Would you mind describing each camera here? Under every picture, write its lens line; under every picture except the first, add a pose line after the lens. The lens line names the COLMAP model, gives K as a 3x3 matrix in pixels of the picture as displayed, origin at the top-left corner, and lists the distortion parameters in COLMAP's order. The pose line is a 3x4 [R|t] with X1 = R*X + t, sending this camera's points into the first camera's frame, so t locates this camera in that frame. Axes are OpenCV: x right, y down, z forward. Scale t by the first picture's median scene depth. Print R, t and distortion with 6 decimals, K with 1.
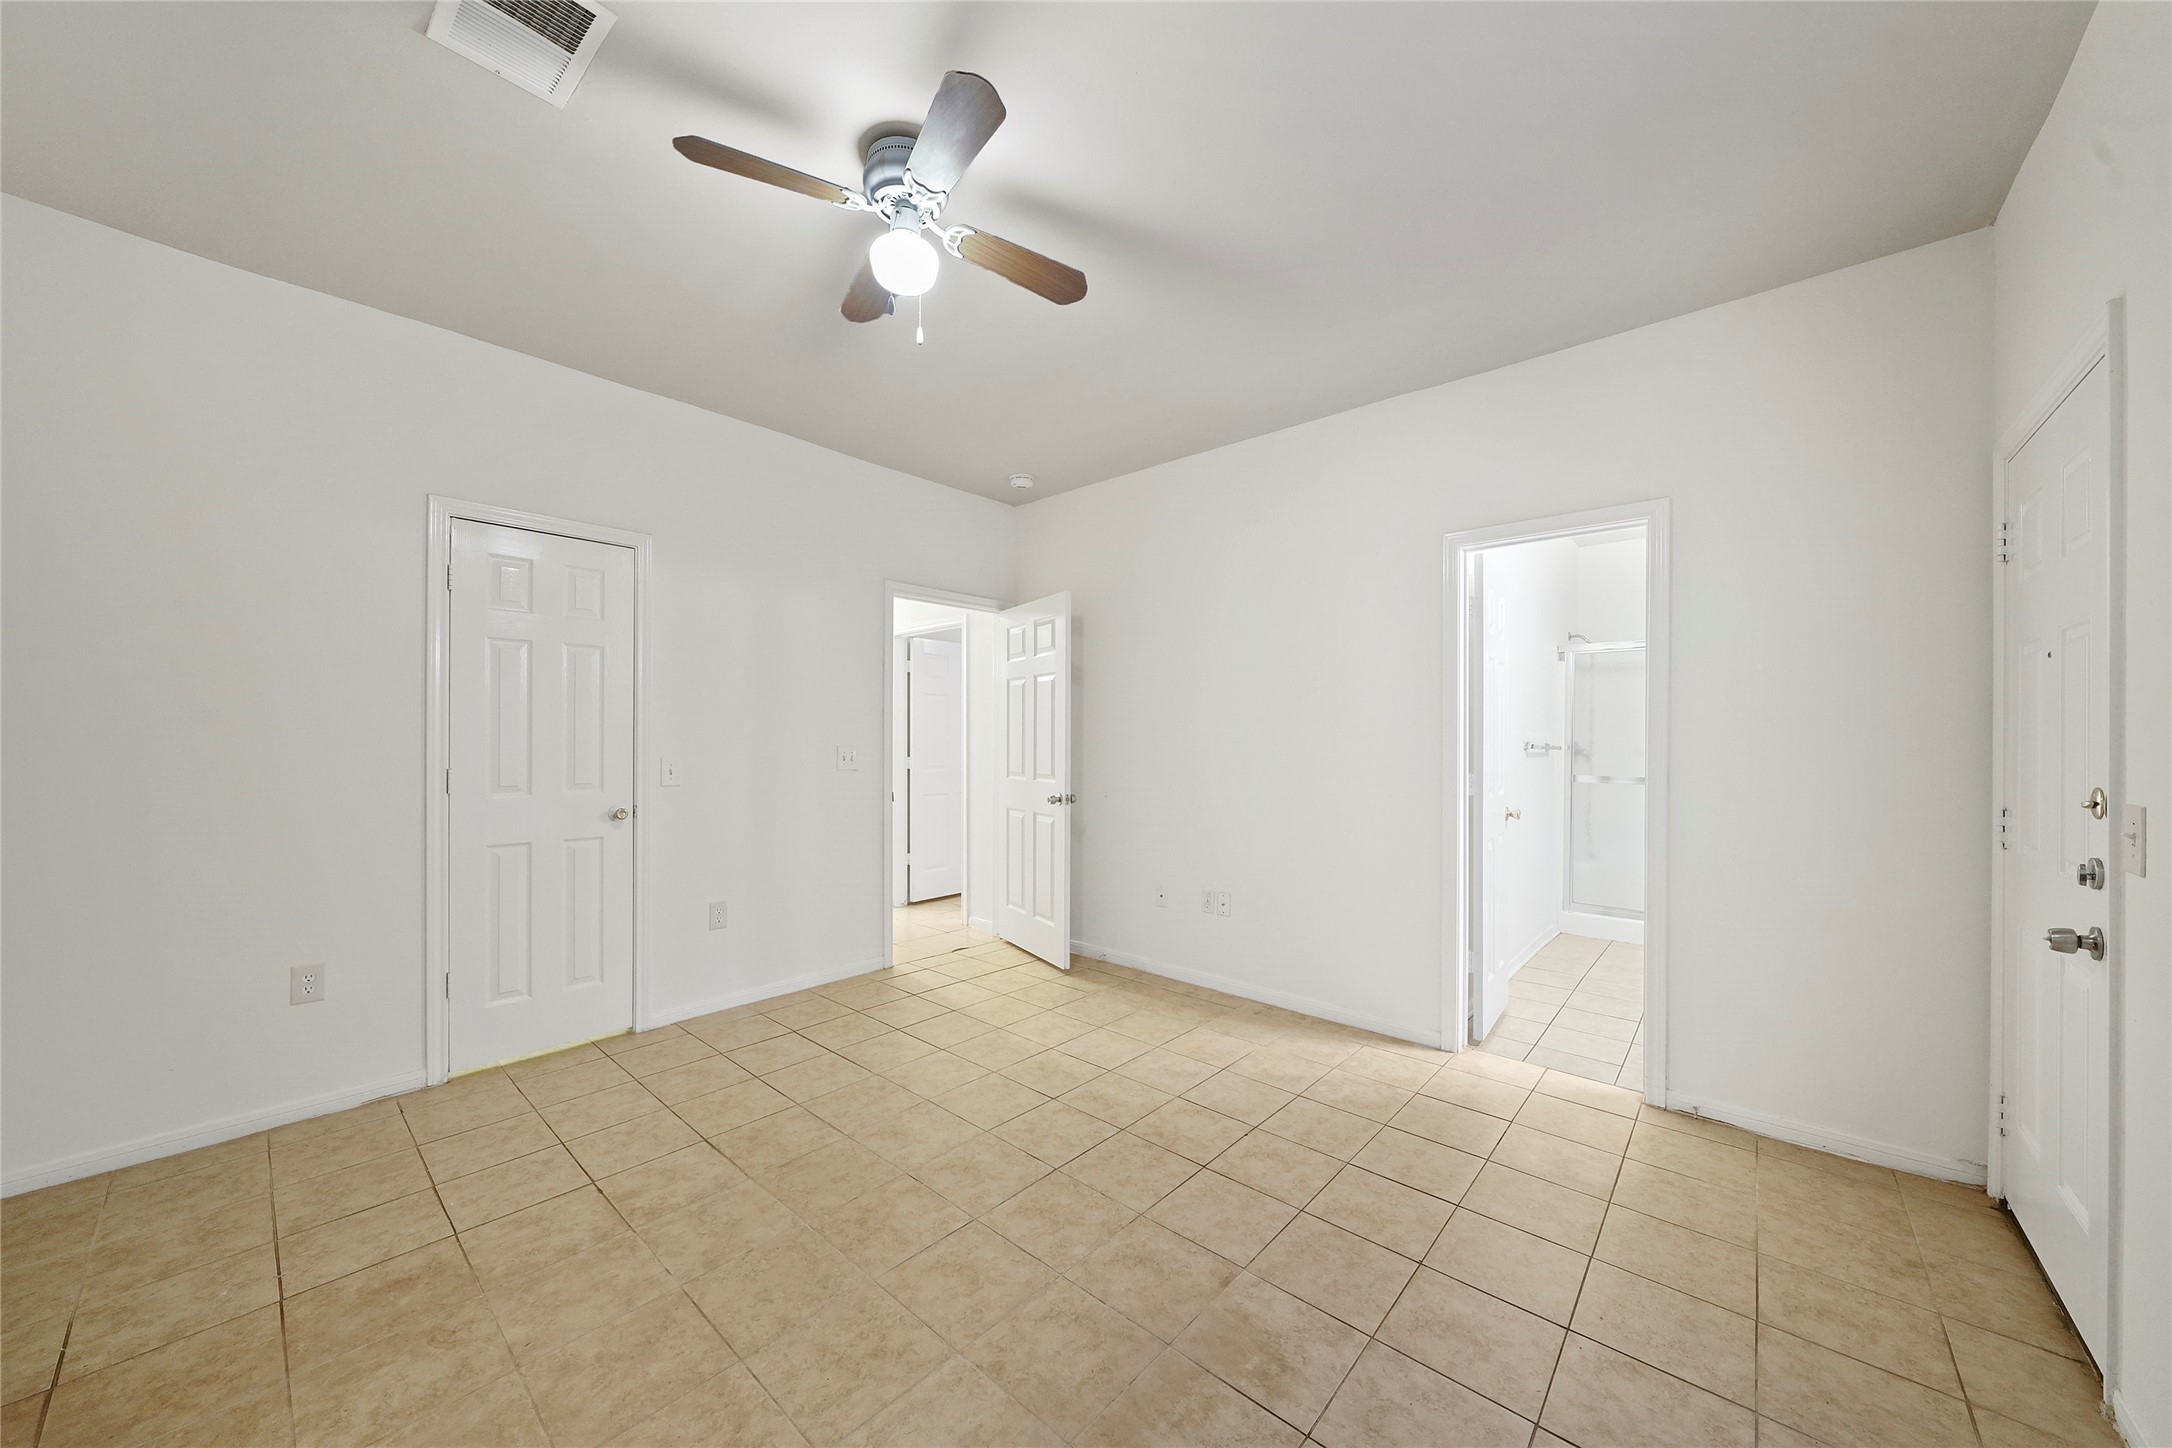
lens RADIAL K [[756.7, 0, 1079.3], [0, 756.7, 718.4], [0, 0, 1]] dist [-0.004881, -0.000093]
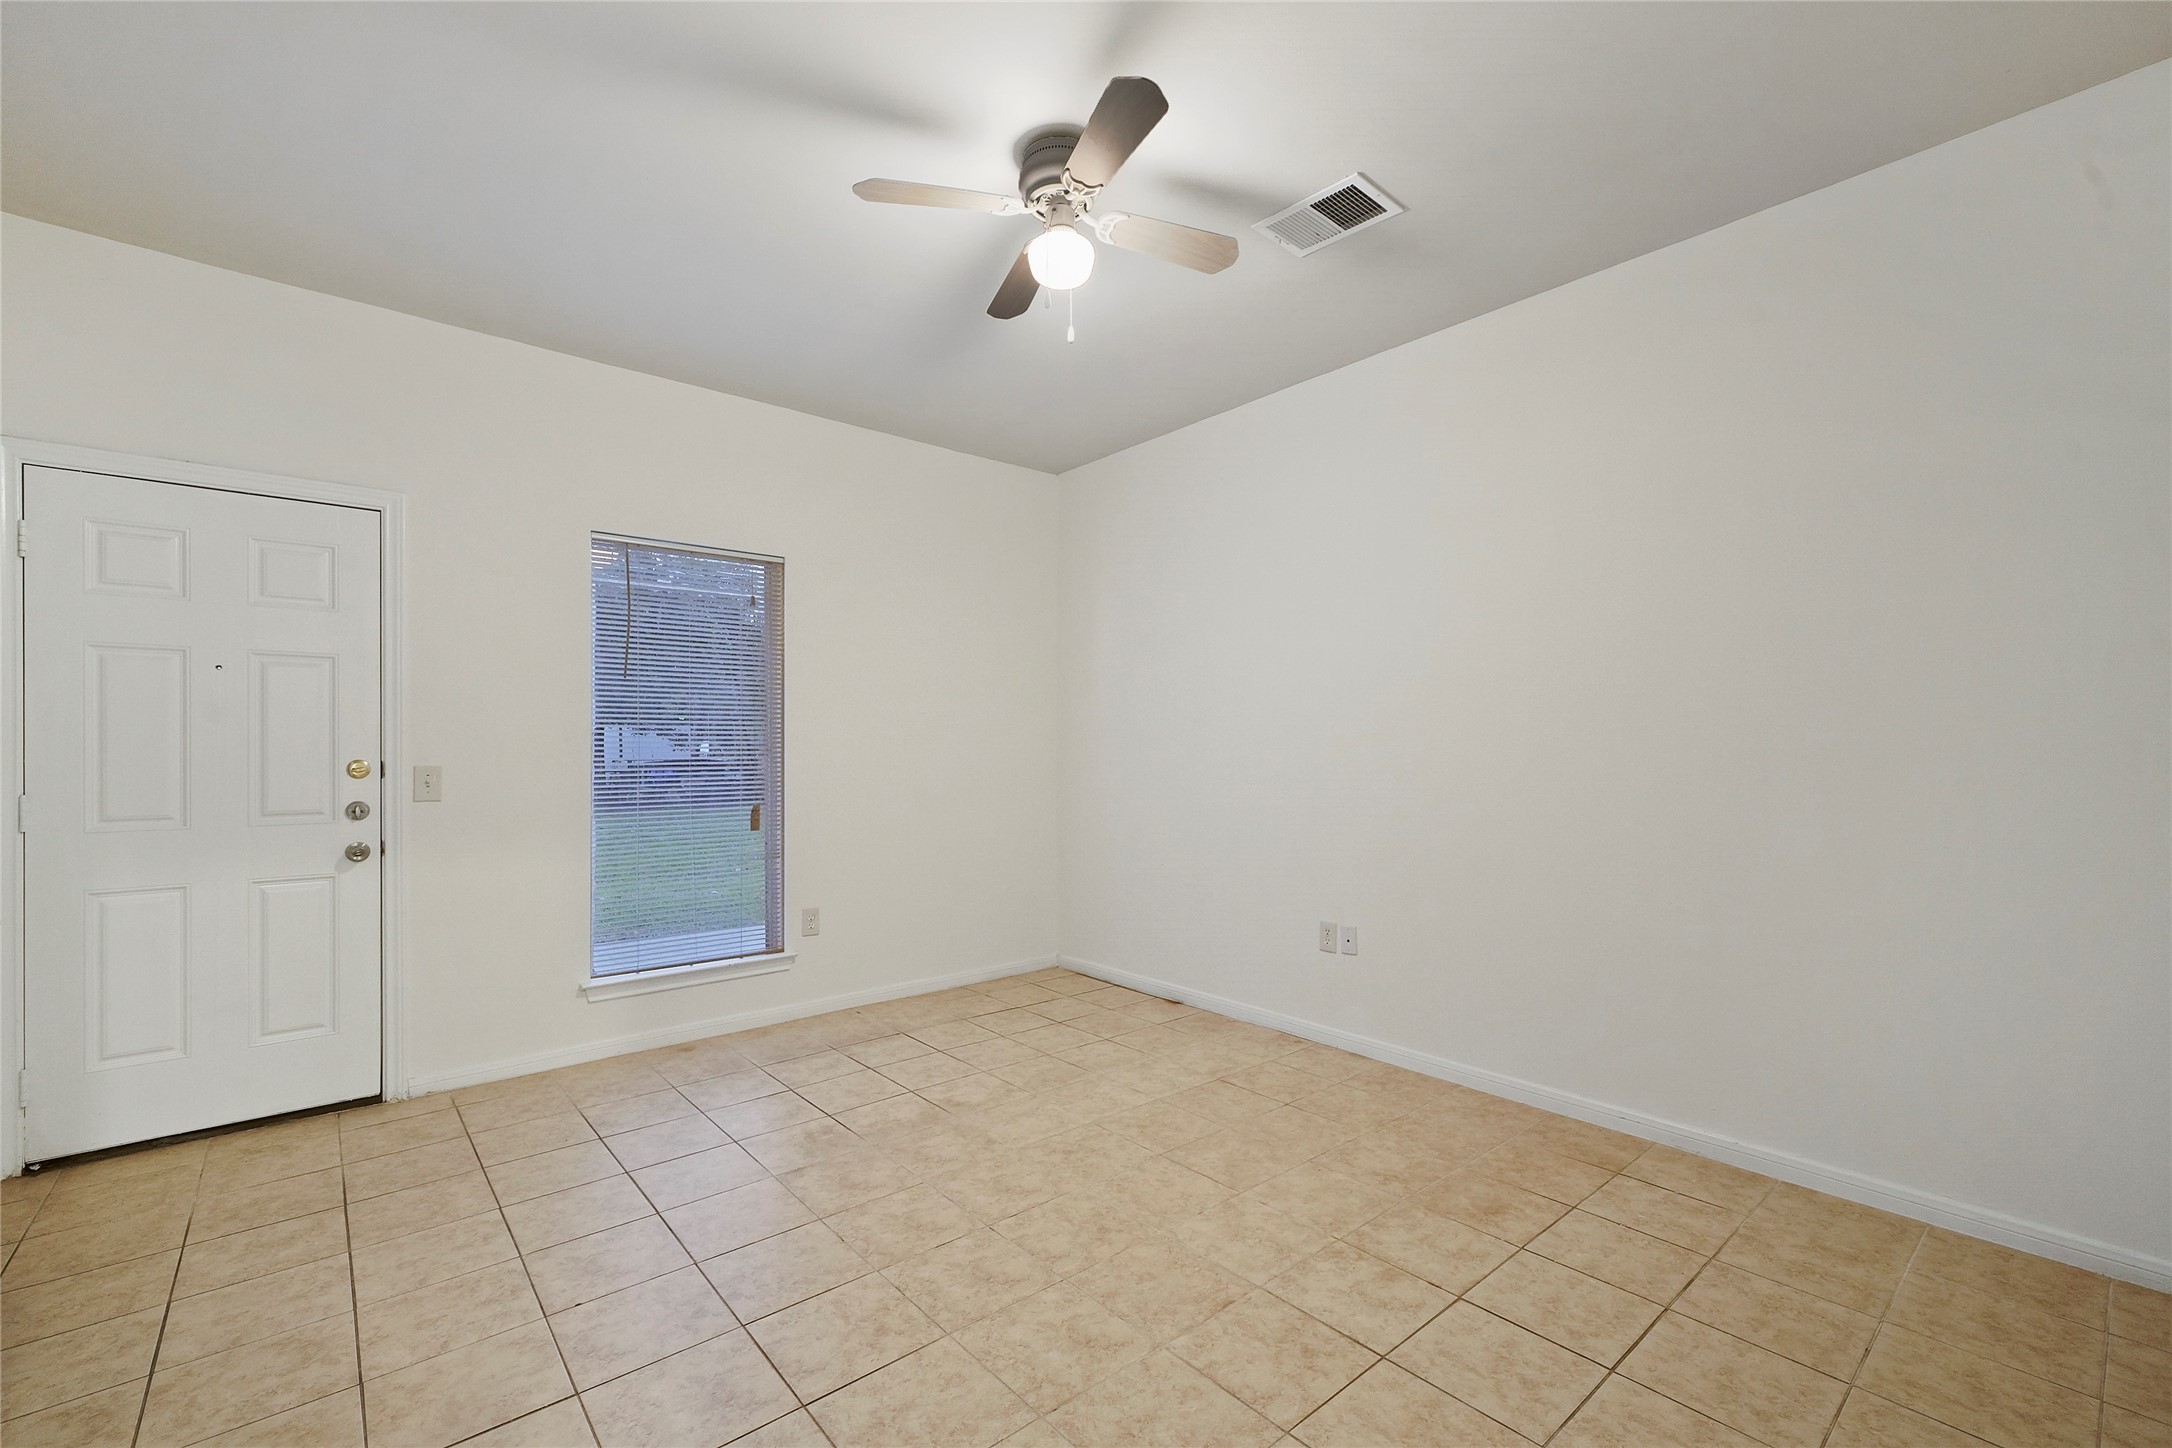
lens RADIAL K [[891.2, 0, 1083.1], [0, 891.2, 702.6], [0, 0, 1]] dist [-0.001133, -0.000419]
pose [[-0.990917, 0.003218, 0.134438, -0.448724], [-0.007337, 0.996931, -0.077939, 0.090724], [-0.134277, -0.078218, -0.987852, 2.342991]]
